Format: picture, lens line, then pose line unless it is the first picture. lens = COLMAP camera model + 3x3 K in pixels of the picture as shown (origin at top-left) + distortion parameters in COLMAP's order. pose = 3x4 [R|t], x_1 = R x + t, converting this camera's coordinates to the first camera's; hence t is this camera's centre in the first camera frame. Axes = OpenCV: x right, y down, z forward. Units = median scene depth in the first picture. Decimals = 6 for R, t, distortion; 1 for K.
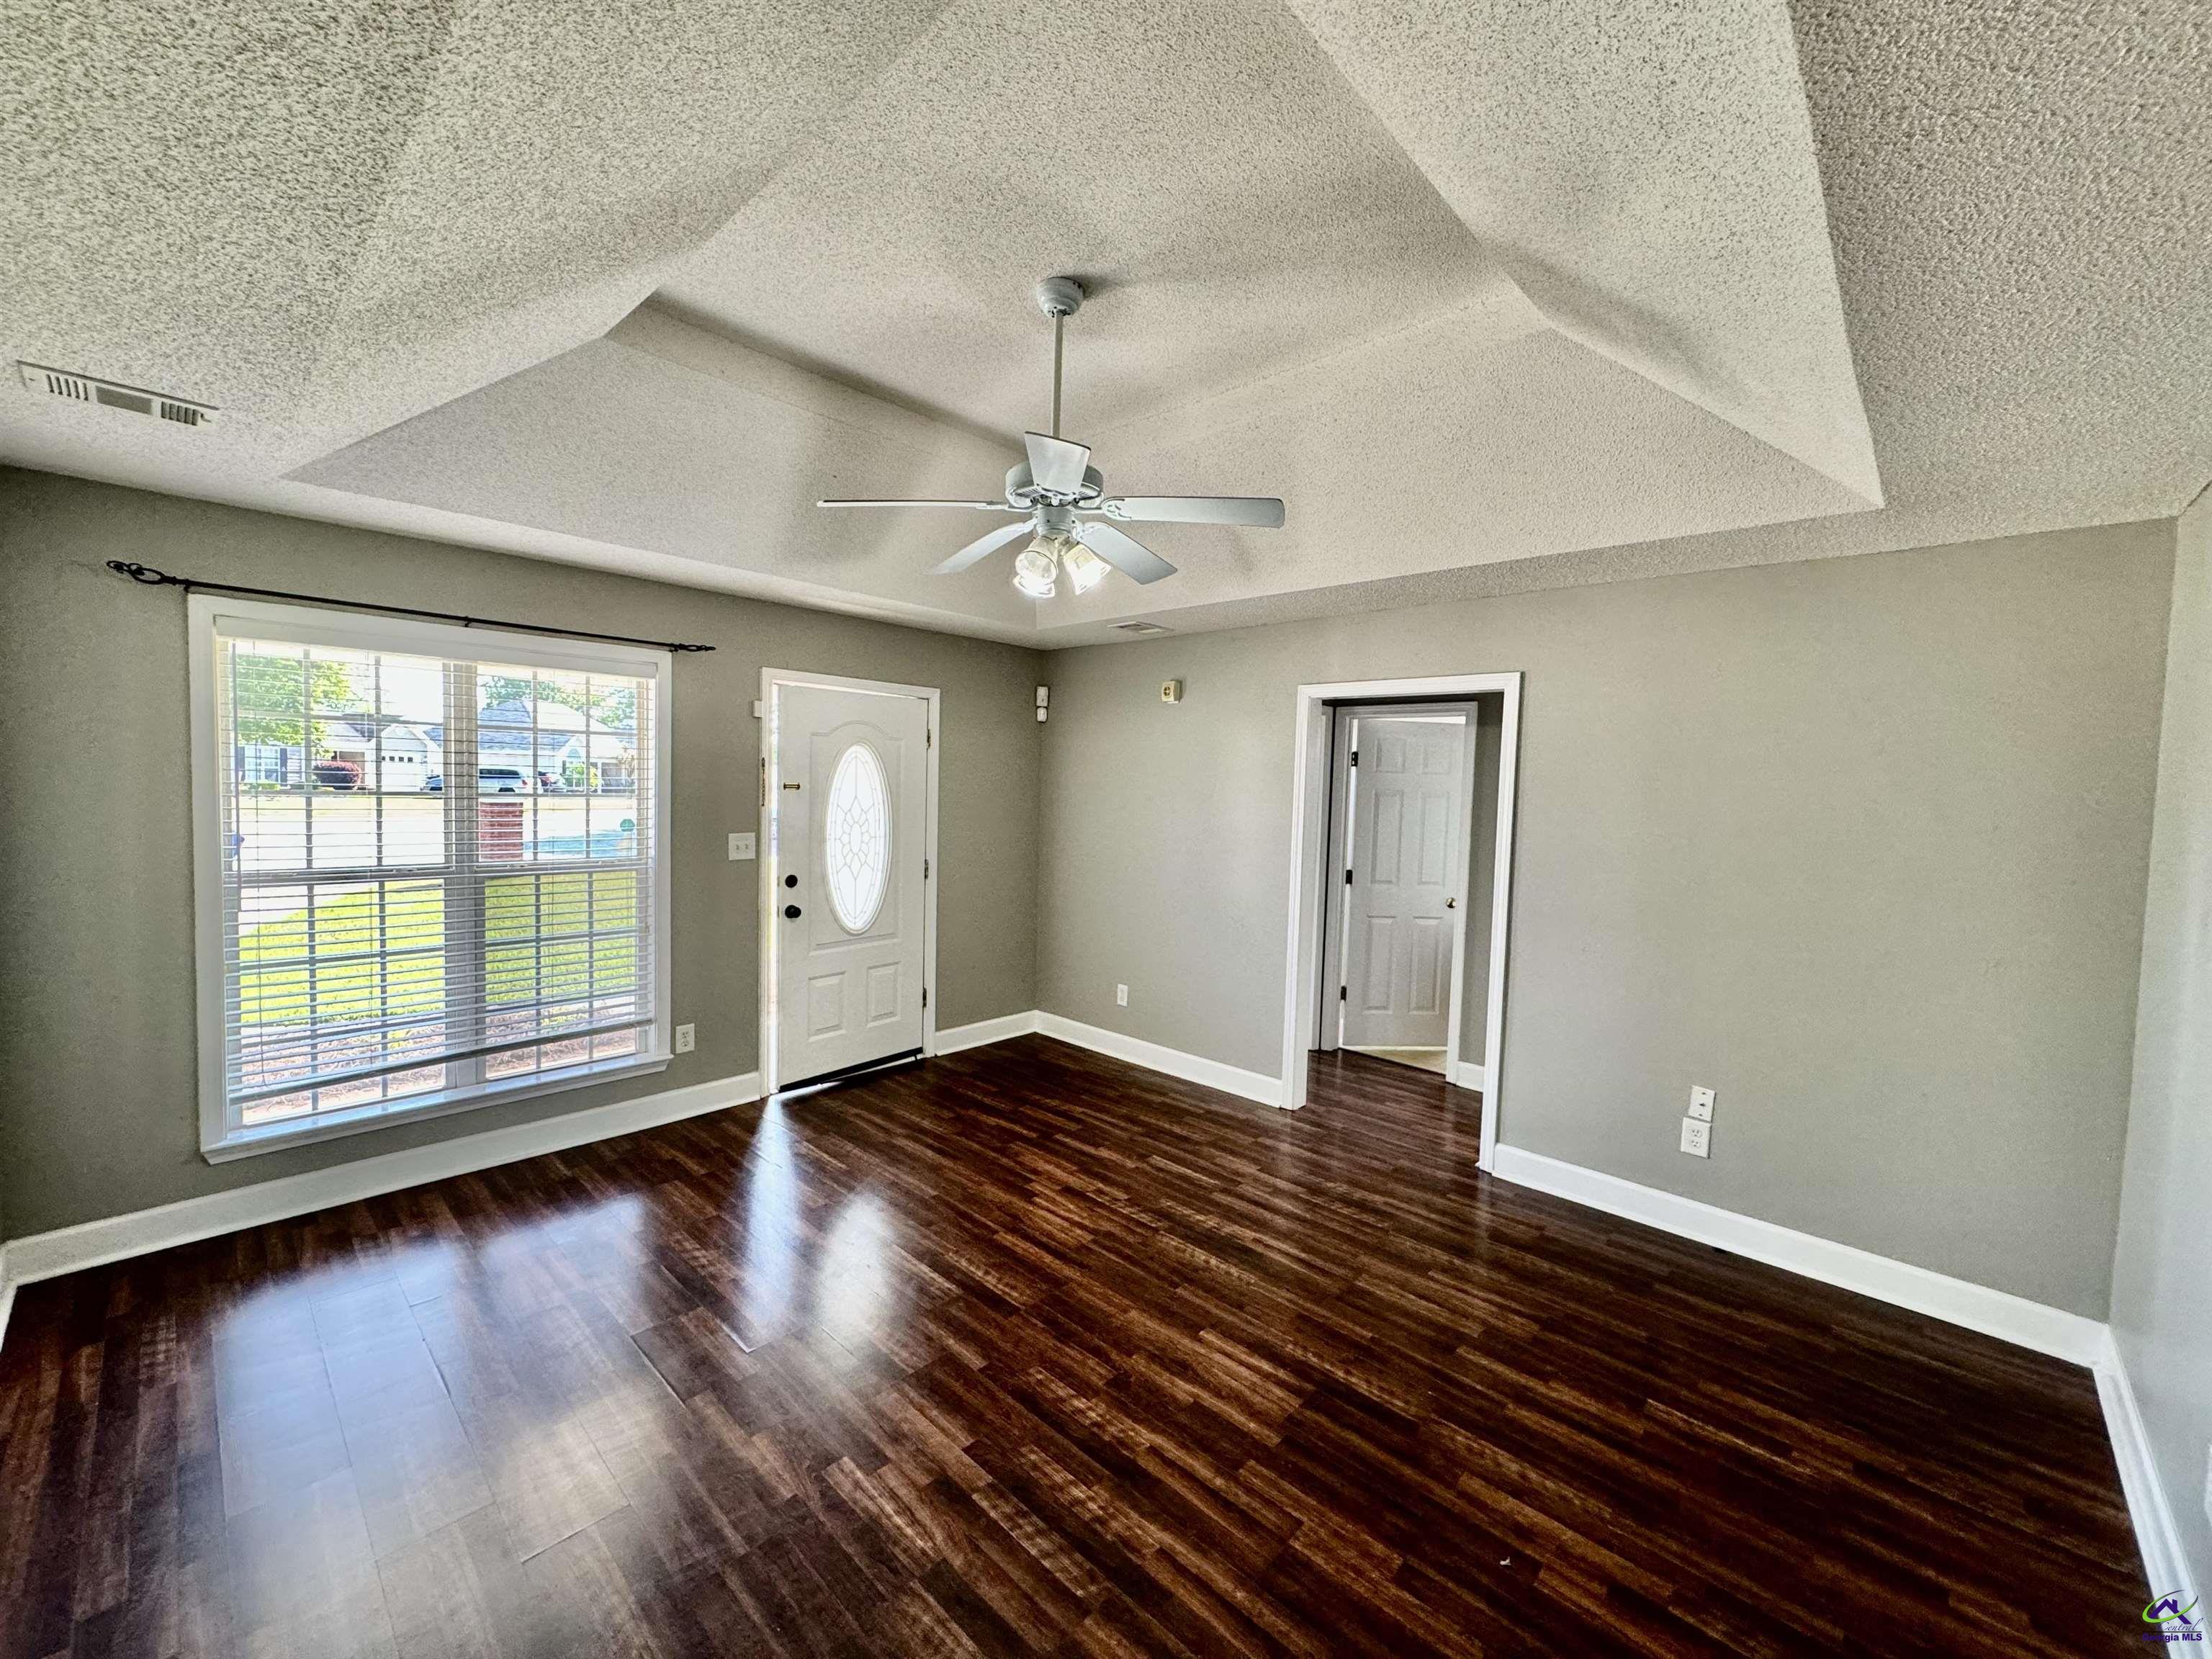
lens RADIAL K [[874.7, 0, 1104.7], [0, 874.7, 826.1], [0, 0, 1]] dist [-0.000759, 0.000770]
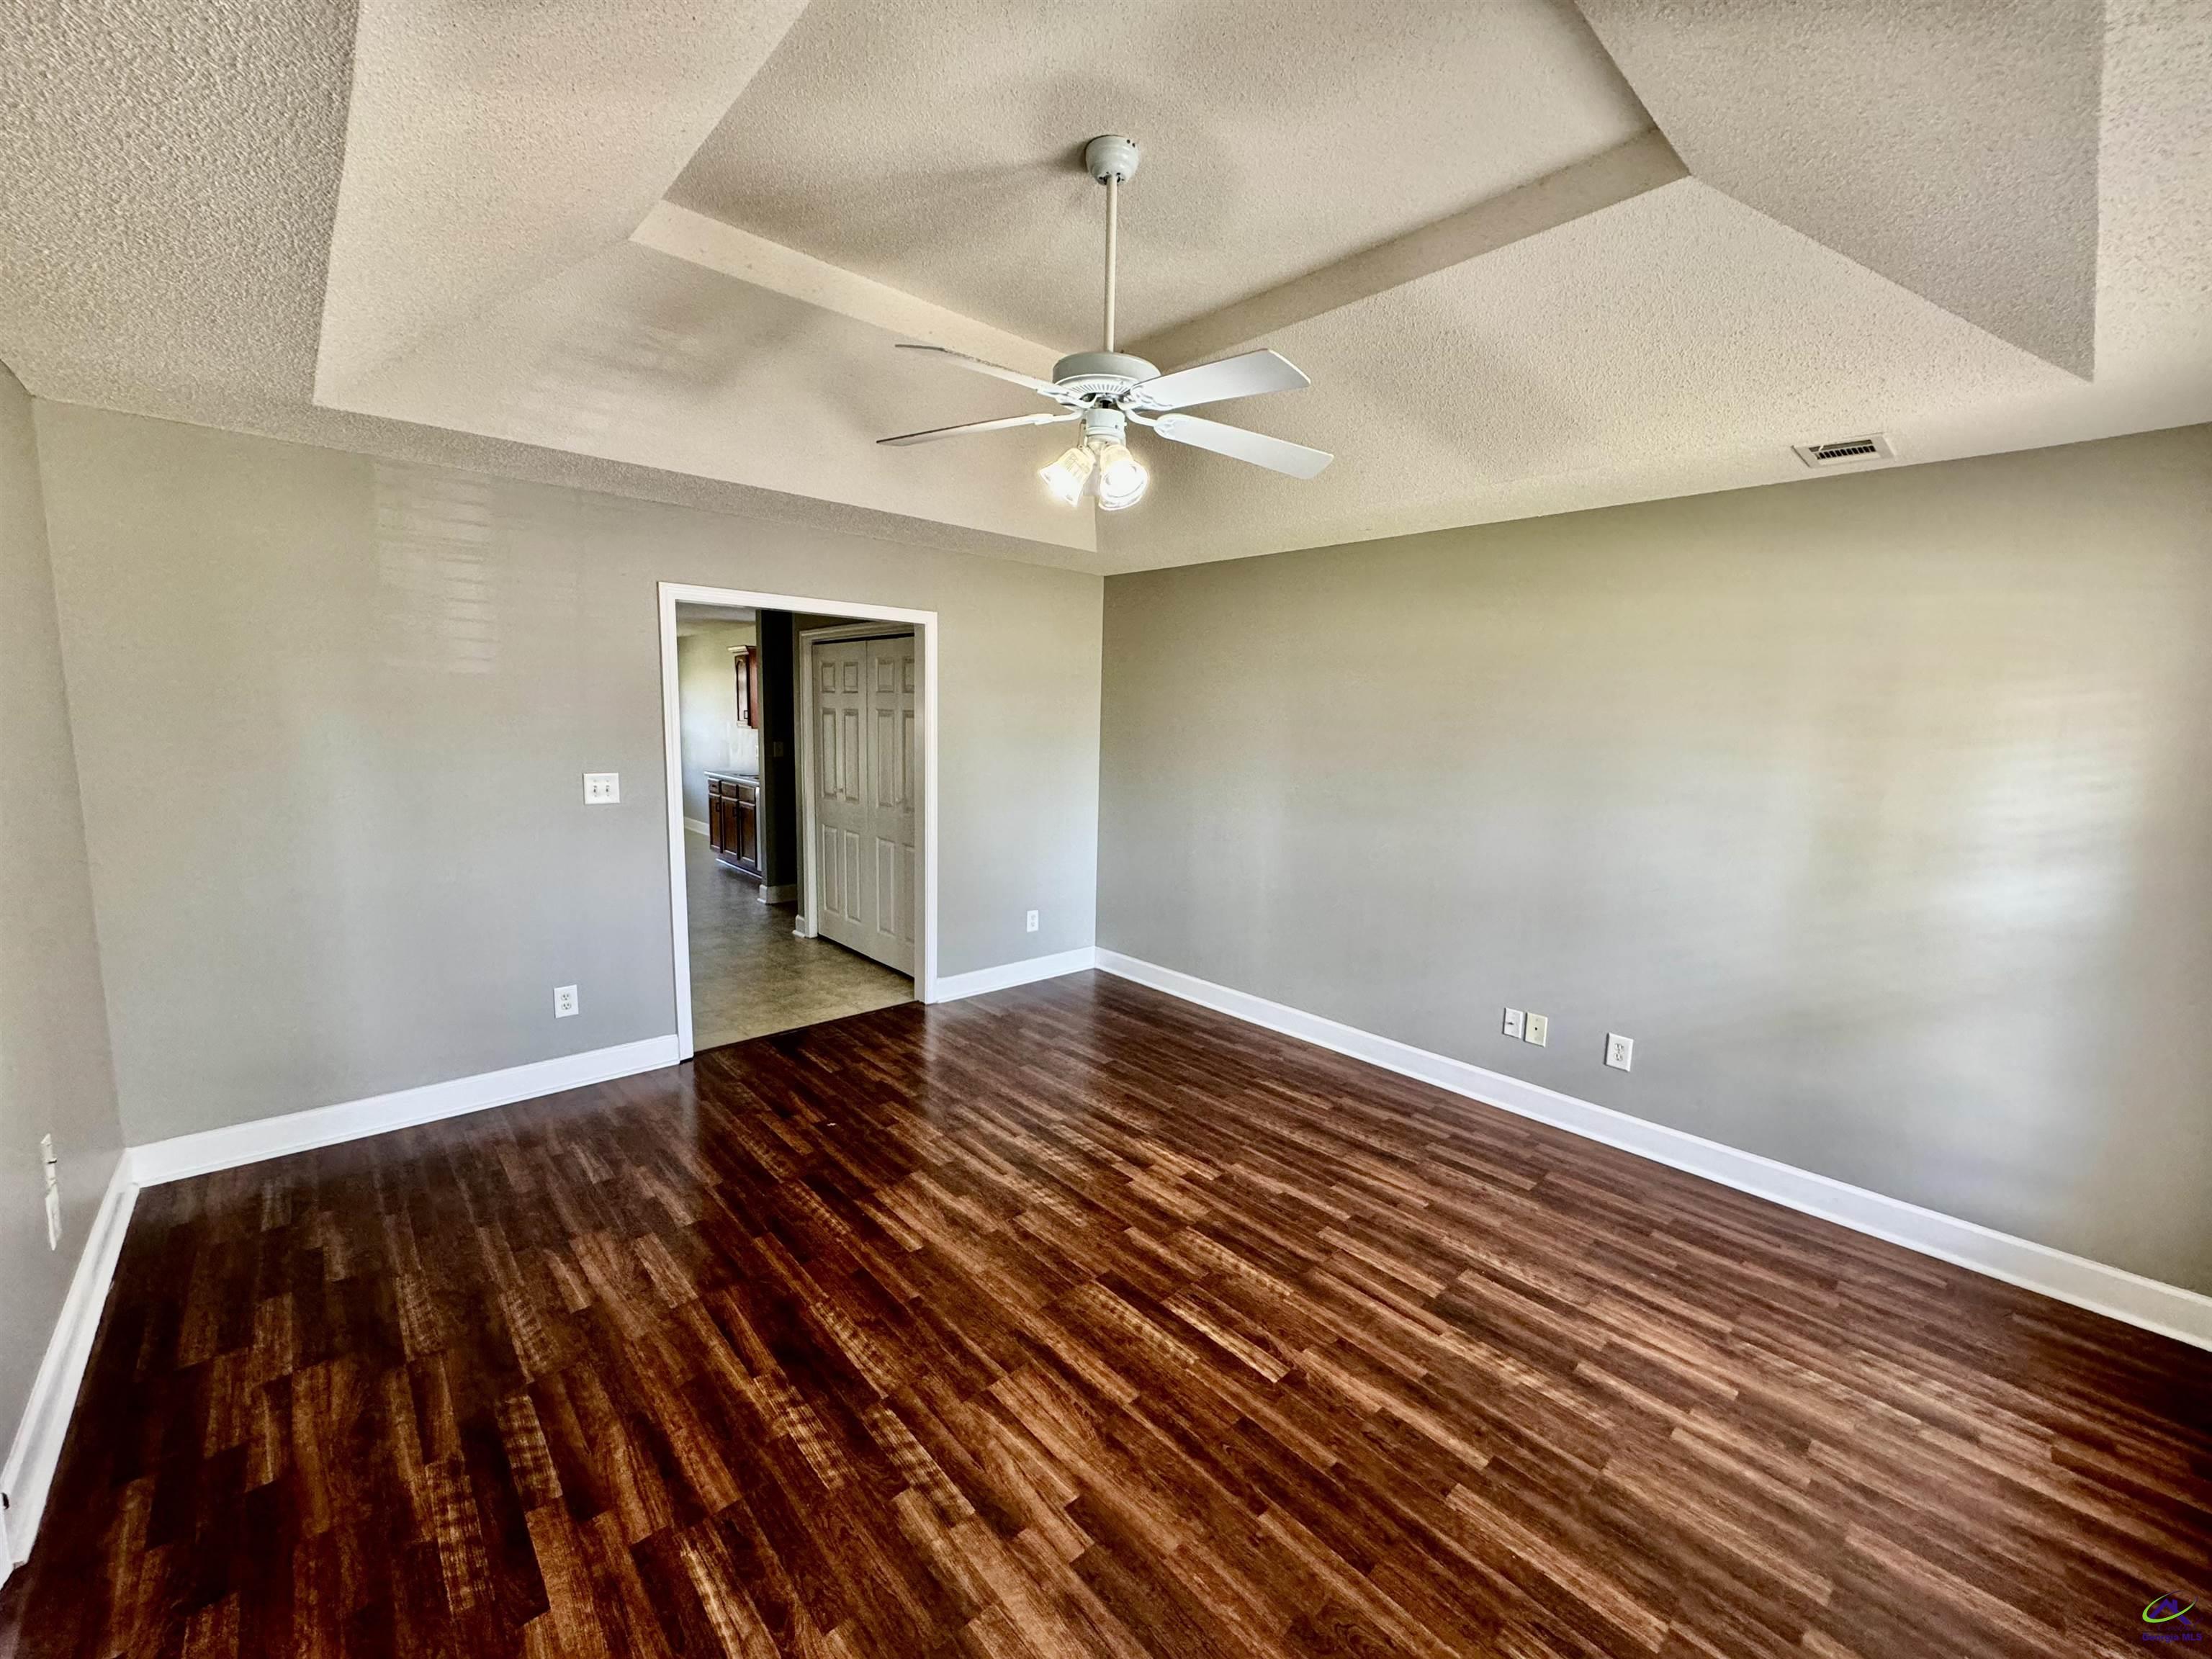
lens RADIAL K [[874.7, 0, 1112.8], [0, 874.7, 830.6], [0, 0, 1]] dist [-0.000759, 0.000770]
pose [[-0.996323, -0.065863, 0.054796, -0.131492], [-0.054994, 0.982042, 0.180468, -0.091369], [-0.065699, 0.176791, -0.982053, 1.806965]]
